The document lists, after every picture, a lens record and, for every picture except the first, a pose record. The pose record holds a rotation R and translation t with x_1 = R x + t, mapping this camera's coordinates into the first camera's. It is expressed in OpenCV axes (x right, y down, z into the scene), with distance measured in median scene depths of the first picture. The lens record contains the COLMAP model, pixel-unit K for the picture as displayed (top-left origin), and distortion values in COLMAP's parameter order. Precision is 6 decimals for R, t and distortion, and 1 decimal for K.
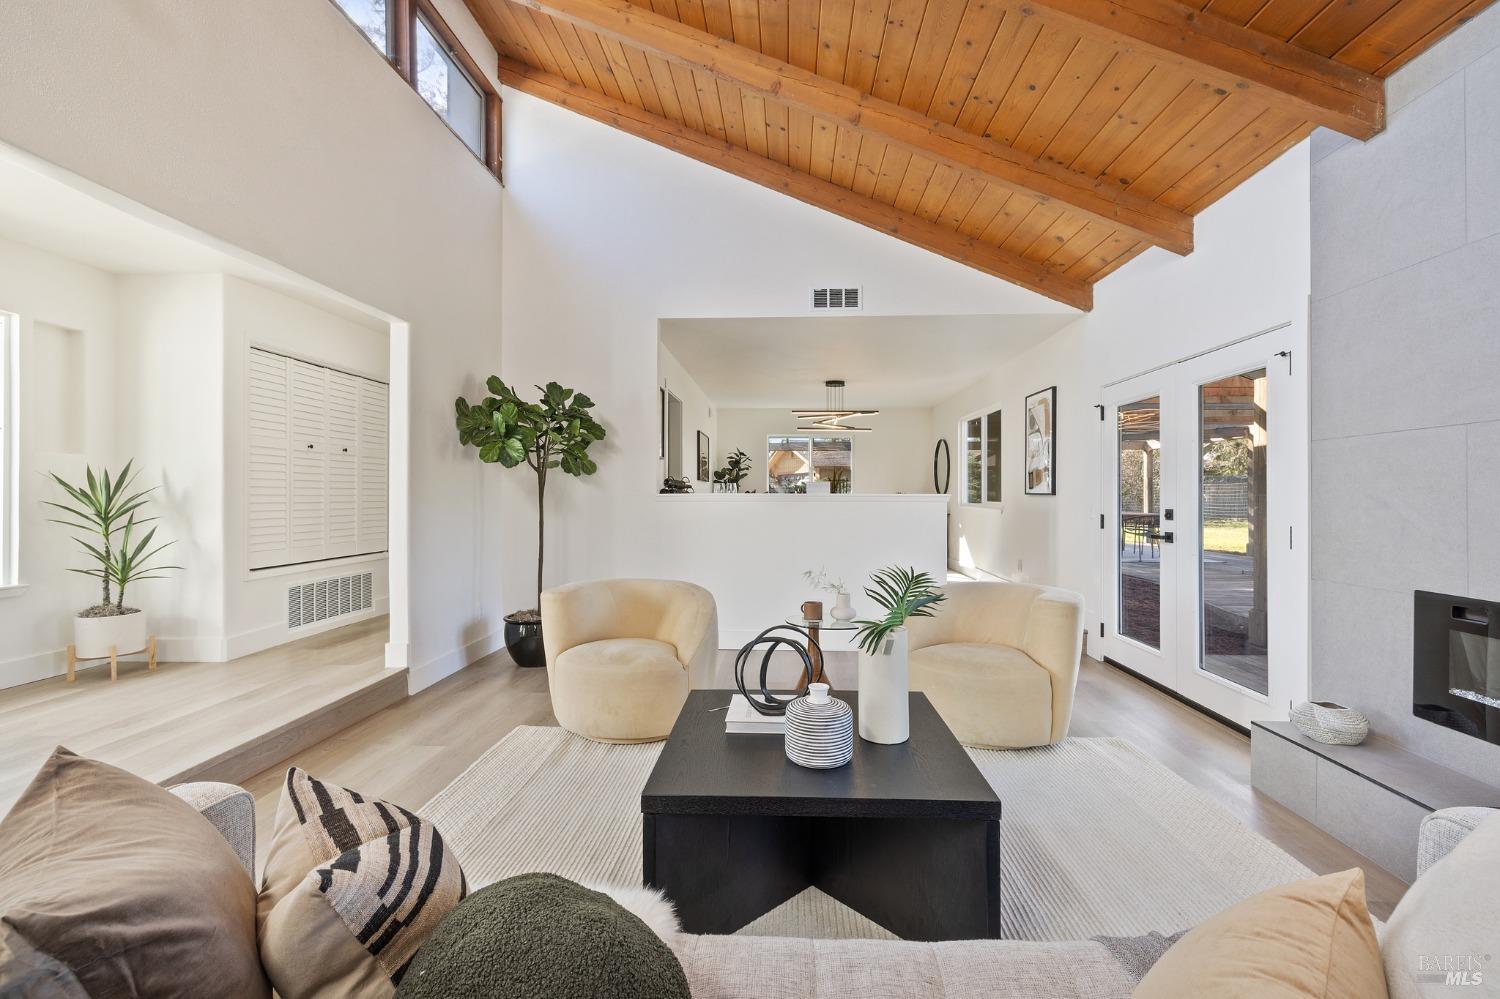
lens RADIAL K [[647.5, 0, 756.3], [0, 647.5, 499.8], [0, 0, 1]] dist [-0.001532, -0.000043]
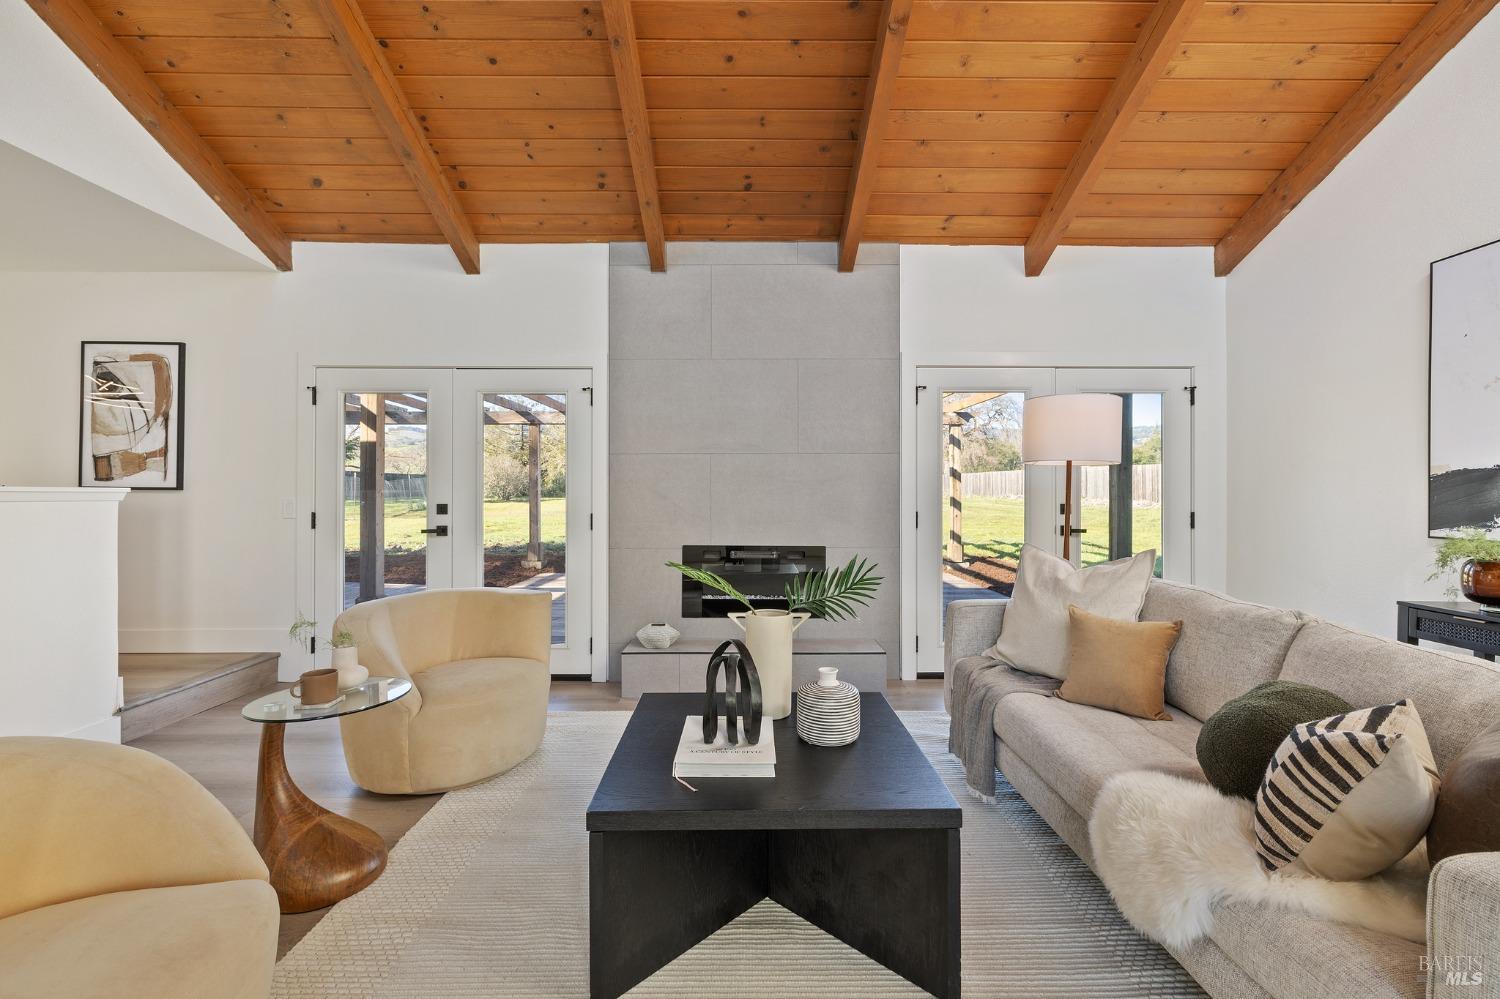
lens RADIAL K [[647.5, 0, 754.3], [0, 647.5, 491.5], [0, 0, 1]] dist [-0.001532, -0.000043]
pose [[-0.060952, 0.002264, 0.998138, -0.482896], [0.003757, 0.999991, -0.002039, -0.002060], [-0.998134, 0.003626, -0.060960, 0.601363]]
